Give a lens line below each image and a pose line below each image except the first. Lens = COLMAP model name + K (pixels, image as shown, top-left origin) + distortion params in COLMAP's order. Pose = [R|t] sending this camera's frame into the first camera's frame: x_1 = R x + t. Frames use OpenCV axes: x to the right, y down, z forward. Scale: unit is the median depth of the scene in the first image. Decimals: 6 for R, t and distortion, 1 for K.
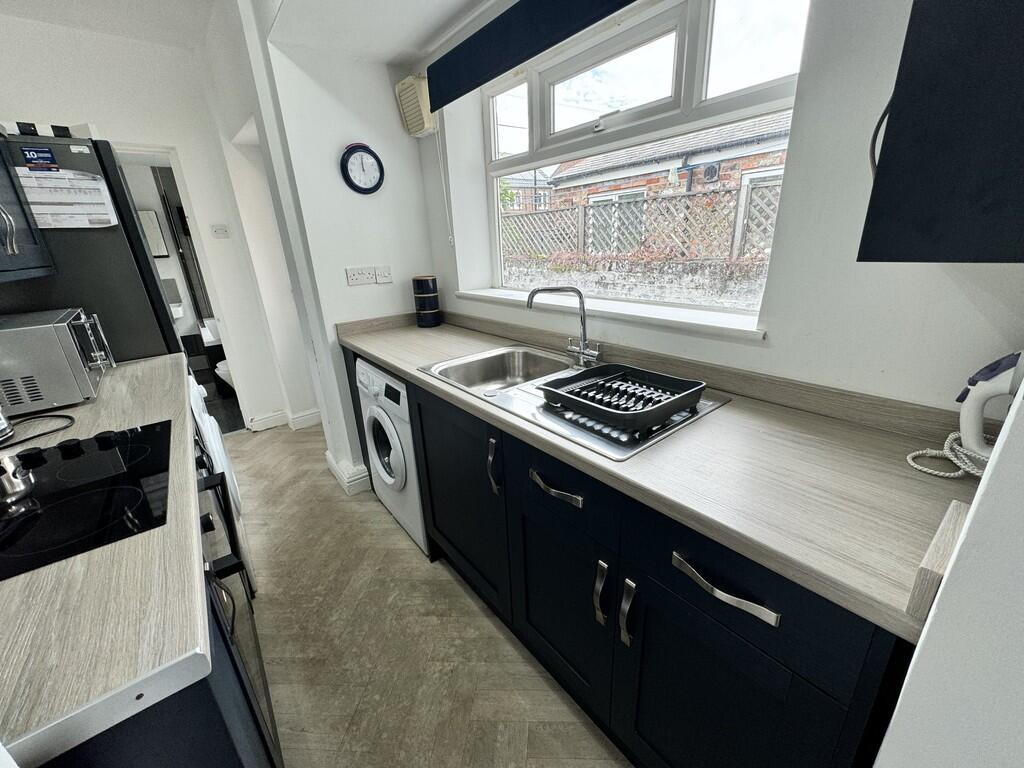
lens RADIAL K [[407.2, 0, 512.0], [0, 407.2, 381.0], [0, 0, 1]] dist [-0.000705, -0.000237]
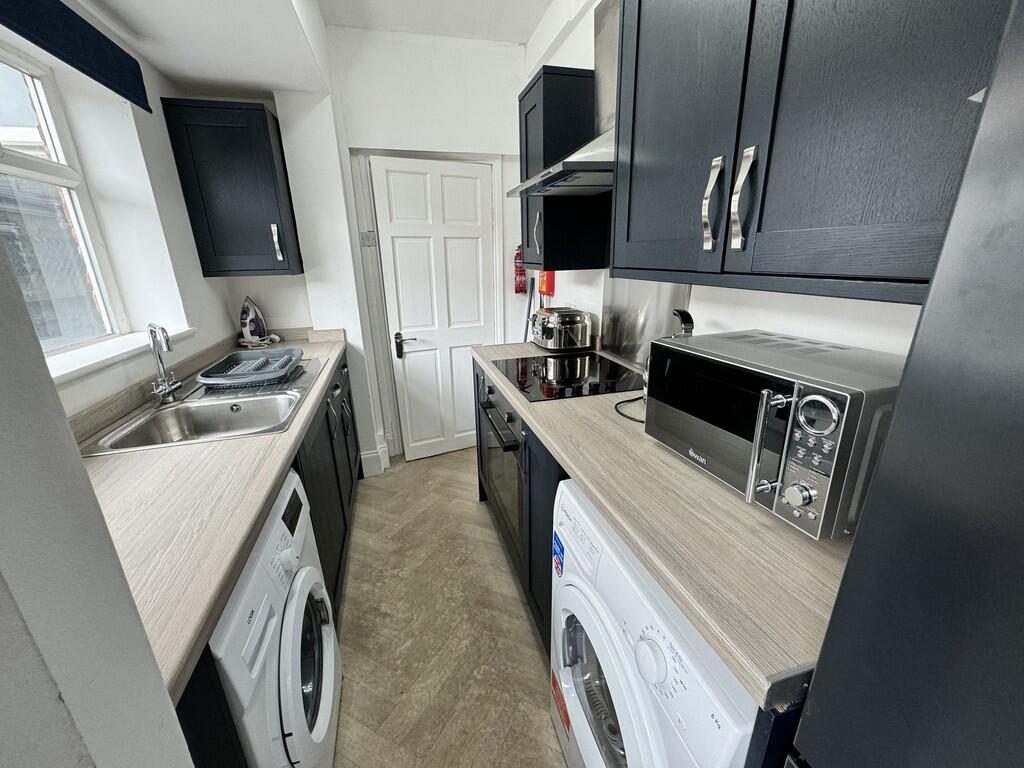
lens RADIAL K [[407.2, 0, 512.0], [0, 407.2, 381.0], [0, 0, 1]] dist [-0.000705, -0.000237]
pose [[-0.921196, -0.049385, 0.385952, -0.882304], [0.188123, 0.811745, 0.552883, -0.432193], [-0.340599, 0.581920, -0.738486, 1.314895]]
